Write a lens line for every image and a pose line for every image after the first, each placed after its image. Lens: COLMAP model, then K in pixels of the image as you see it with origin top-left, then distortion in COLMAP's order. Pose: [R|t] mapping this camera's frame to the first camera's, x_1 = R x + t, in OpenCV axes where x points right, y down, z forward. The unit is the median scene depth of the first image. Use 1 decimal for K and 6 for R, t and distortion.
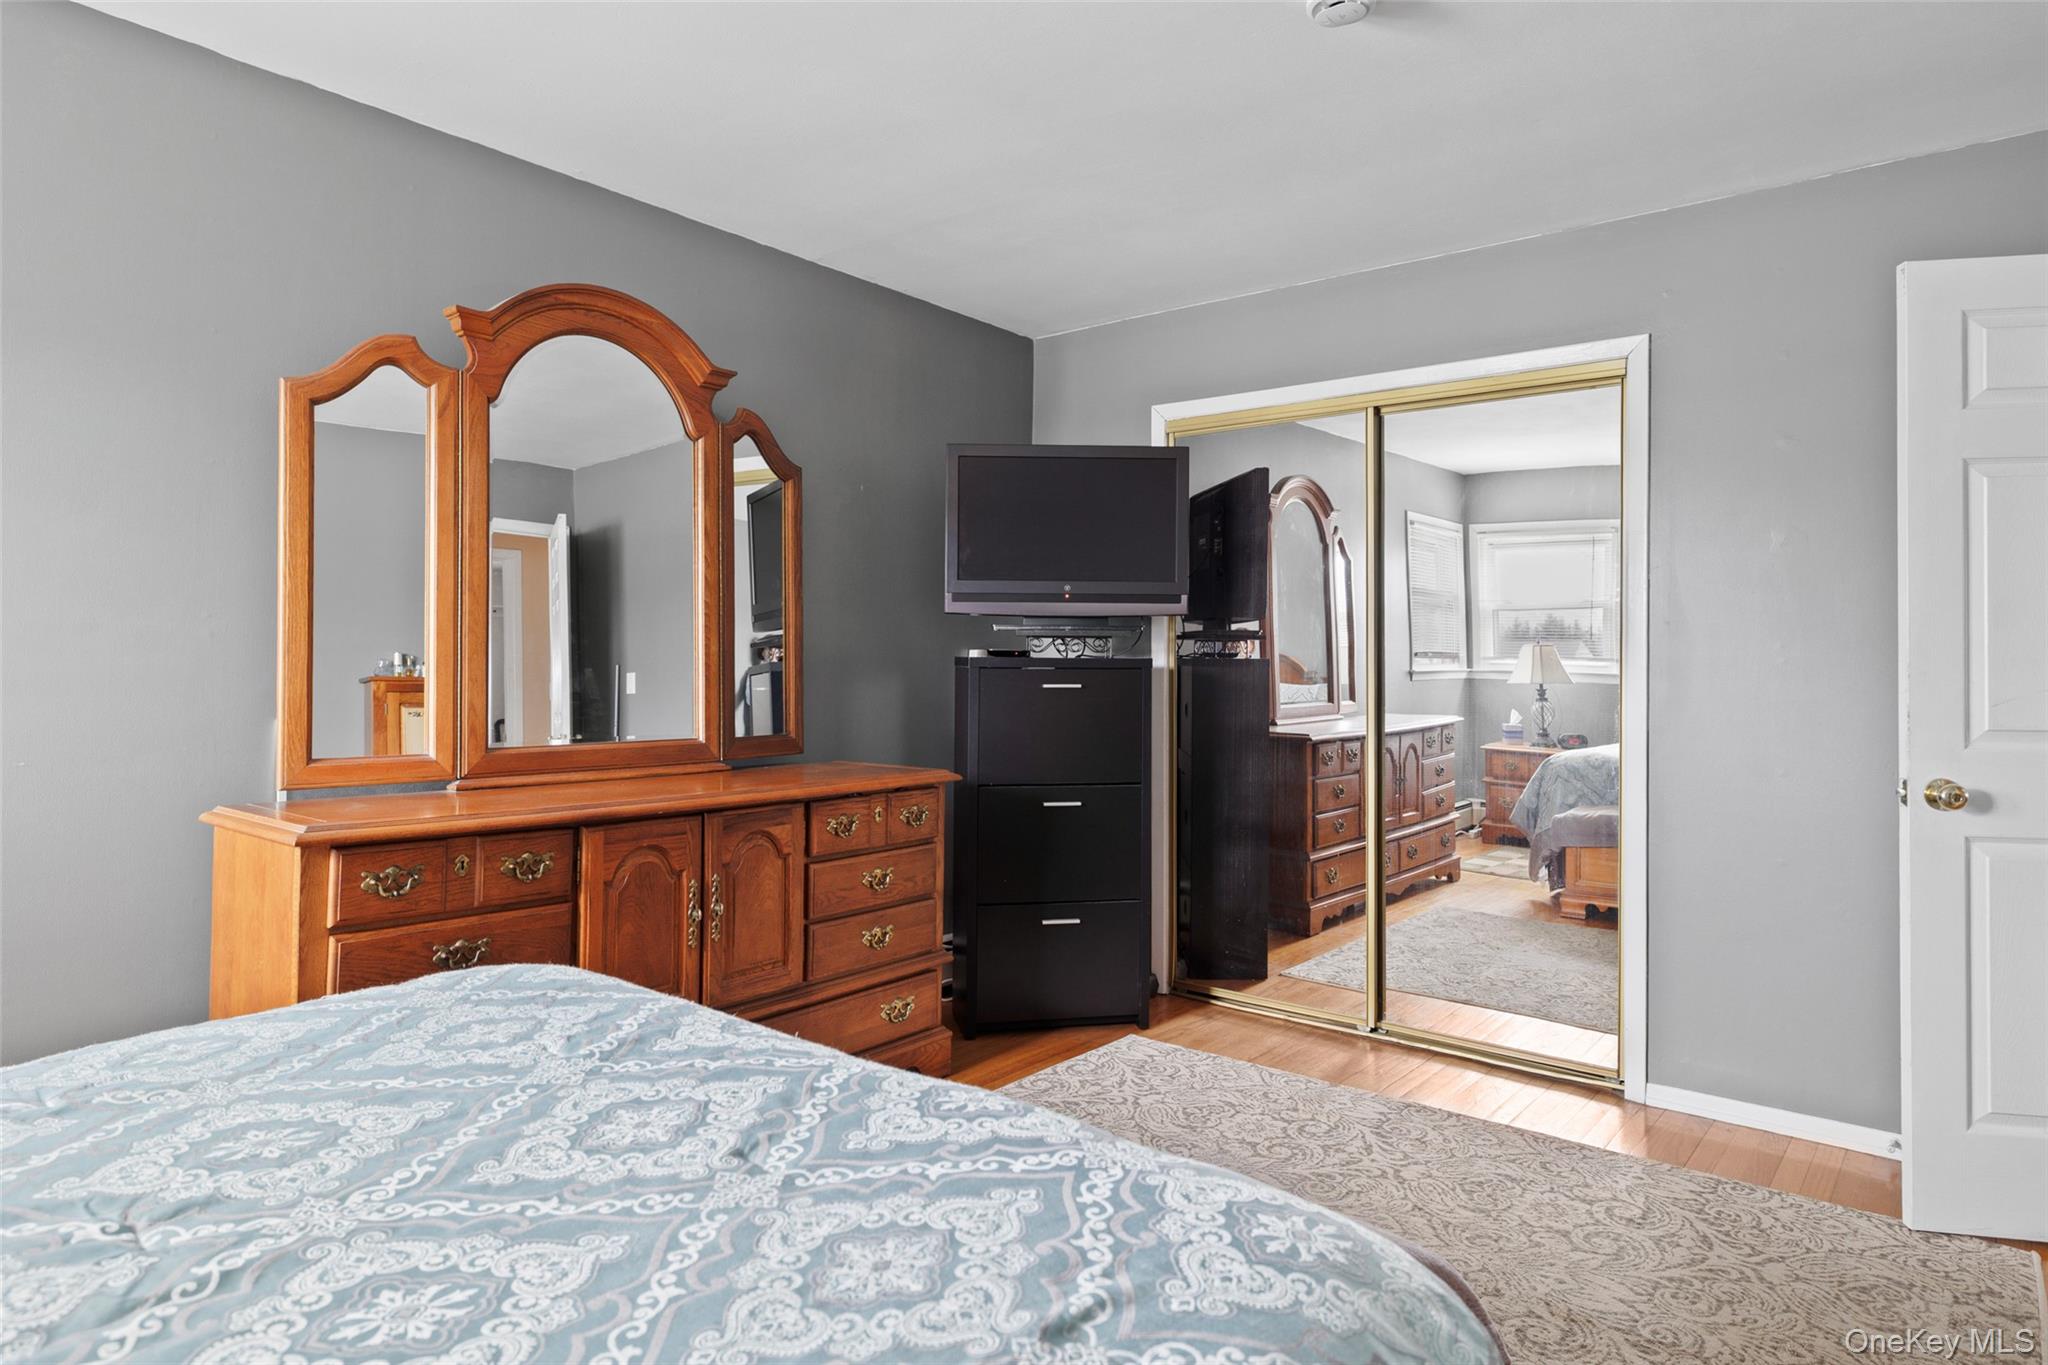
lens RADIAL K [[1208.0, 0, 1086.8], [0, 1208.0, 641.3], [0, 0, 1]] dist [0.008572, 0.003165]
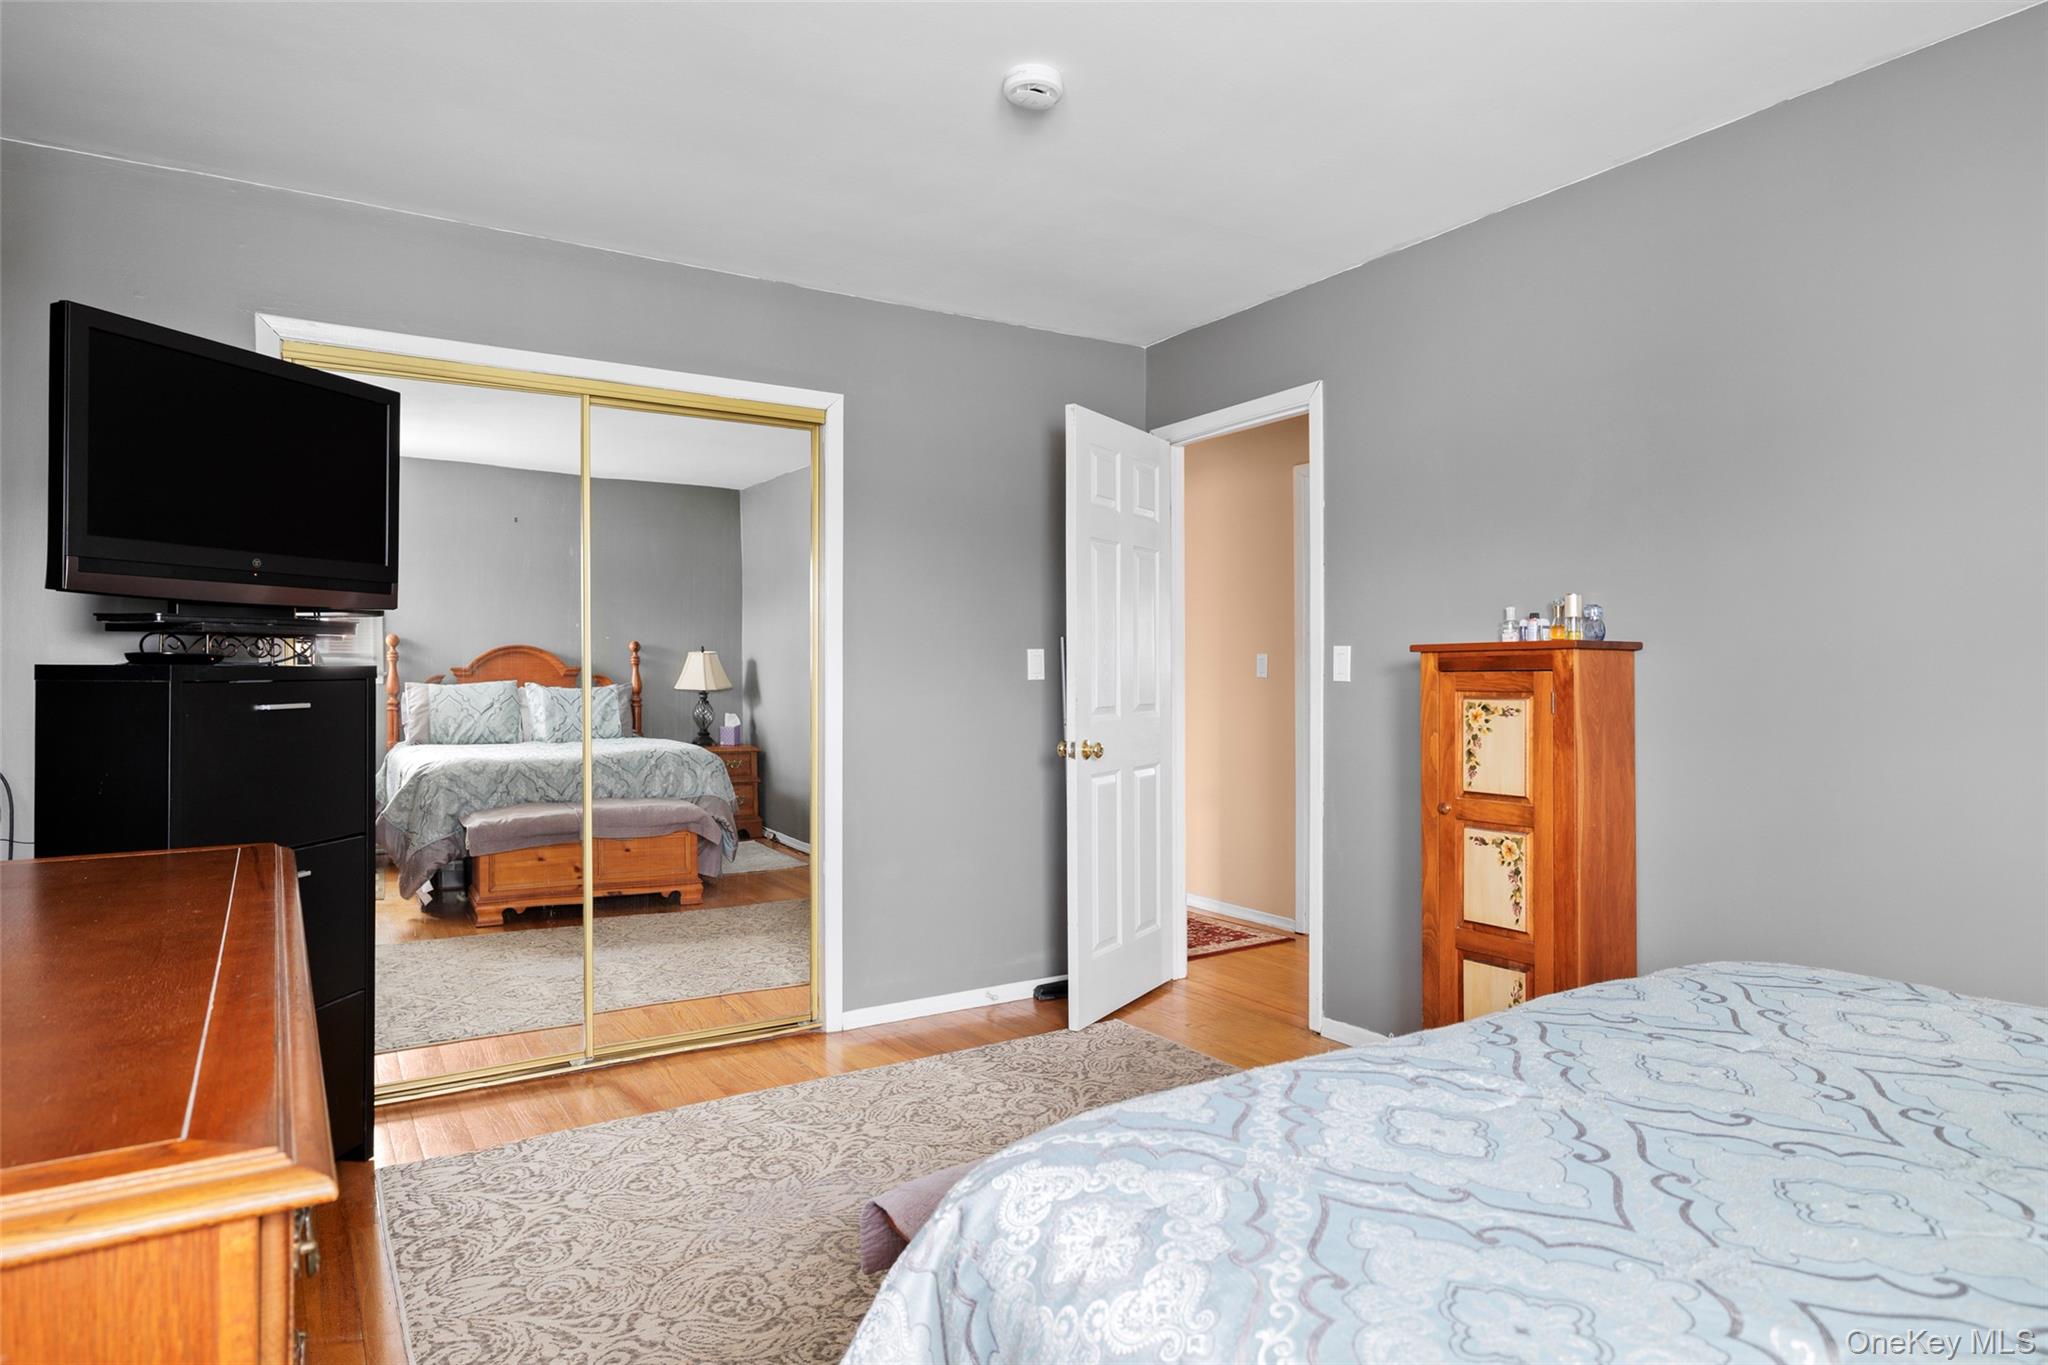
lens RADIAL K [[1166.6, 0, 1023.6], [0, 1166.6, 684.7], [0, 0, 1]] dist [0.007814, 0.001113]
pose [[0.339096, -0.018461, 0.940571, -0.486685], [-0.013524, 0.999608, 0.024495, 0.002451], [-0.940655, -0.021027, 0.338713, 0.370927]]
